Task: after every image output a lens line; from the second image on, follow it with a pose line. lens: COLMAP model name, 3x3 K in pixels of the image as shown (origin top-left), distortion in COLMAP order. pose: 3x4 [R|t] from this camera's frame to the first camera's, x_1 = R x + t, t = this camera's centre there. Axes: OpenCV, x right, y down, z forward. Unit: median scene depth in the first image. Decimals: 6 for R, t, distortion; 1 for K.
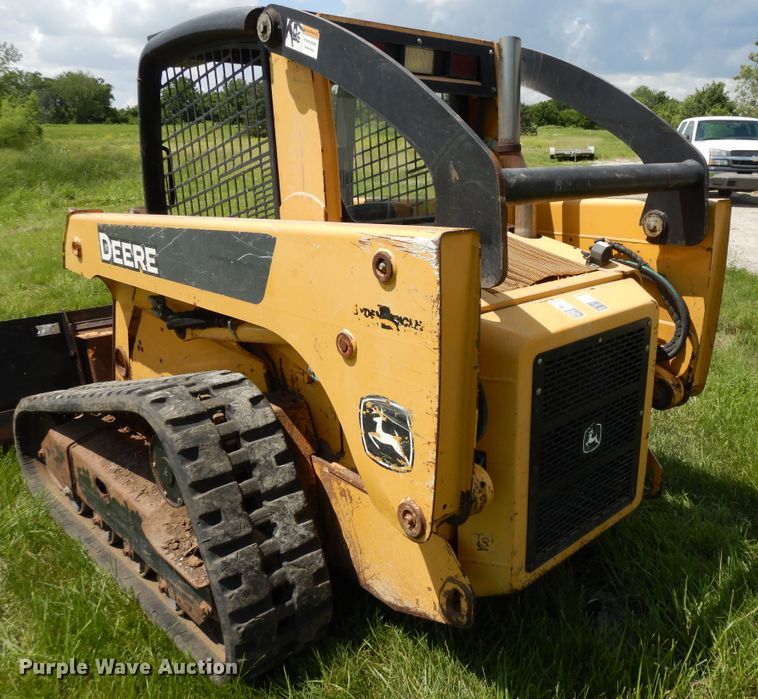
lens RADIAL K [[690.3, 0, 502.9], [0, 690.3, 332.4], [0, 0, 1]] dist [-0.003425, 0.005746]
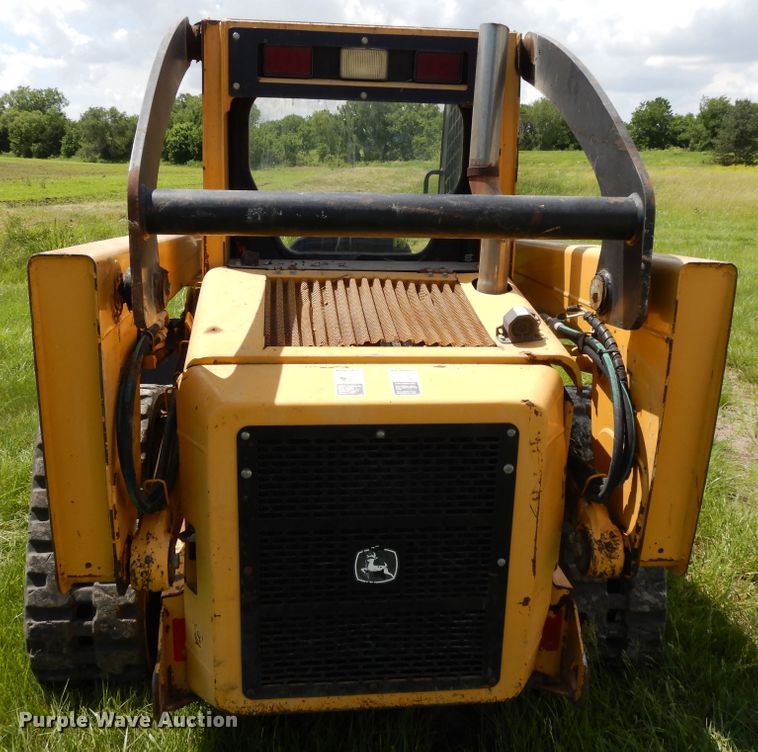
lens RADIAL K [[815.0, 0, 377.0], [0, 815.0, 377.1], [0, 0, 1]] dist [-0.005568, 0.010952]
pose [[0.743140, 0.177142, -0.645262, 0.632156], [-0.191016, 0.980356, 0.049144, -0.082101], [0.641292, 0.086734, 0.762379, 0.319221]]
